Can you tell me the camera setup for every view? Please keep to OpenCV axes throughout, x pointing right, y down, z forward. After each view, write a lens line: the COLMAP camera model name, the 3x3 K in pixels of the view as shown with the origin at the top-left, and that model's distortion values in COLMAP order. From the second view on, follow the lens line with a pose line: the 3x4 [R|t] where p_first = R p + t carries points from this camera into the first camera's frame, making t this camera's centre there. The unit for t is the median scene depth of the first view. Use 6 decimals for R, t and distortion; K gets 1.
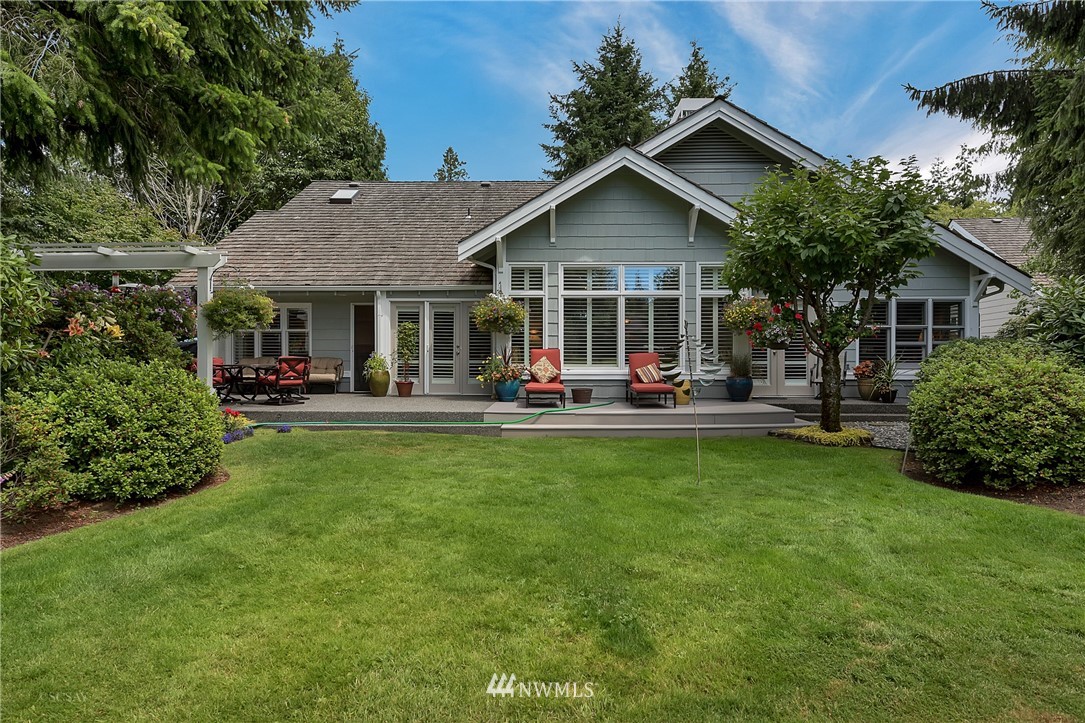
lens RADIAL K [[654.5, 0, 542.1], [0, 654.5, 360.6], [0, 0, 1]] dist [-0.005115, -0.000182]
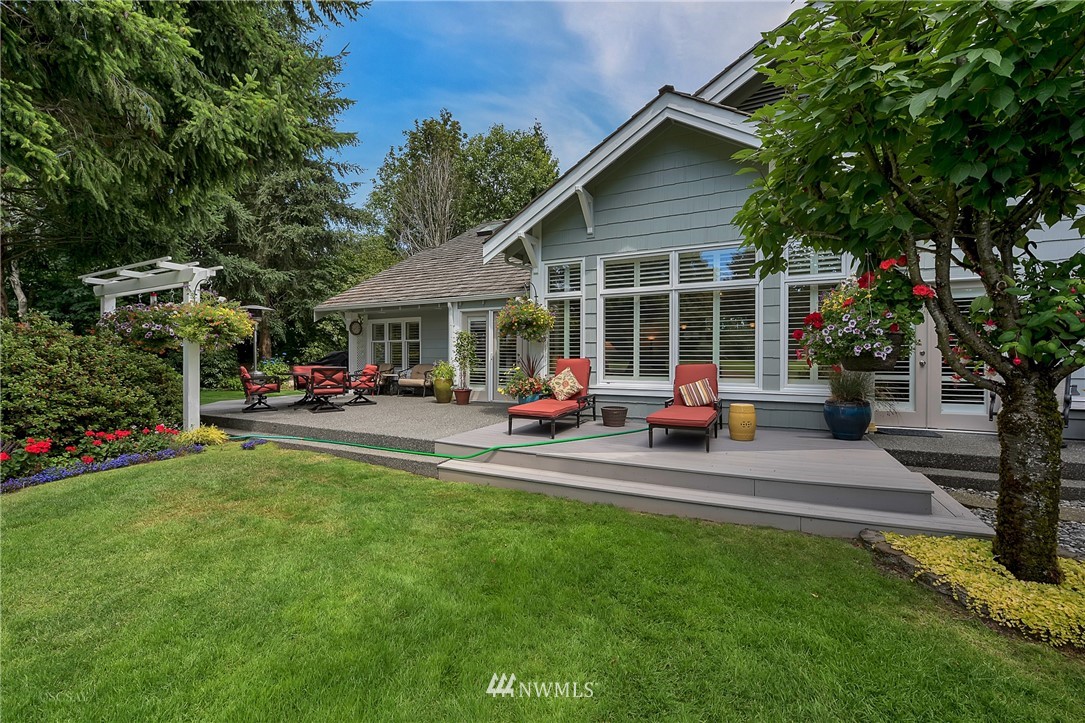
lens RADIAL K [[441.0, 0, 542.5], [0, 441.0, 358.9], [0, 0, 1]] dist [-0.010738, -0.000316]
pose [[0.905261, 0.002158, -0.424851, 0.203571], [-0.001866, 0.999998, 0.001102, -0.017356], [0.424852, -0.000205, 0.905263, 0.451698]]
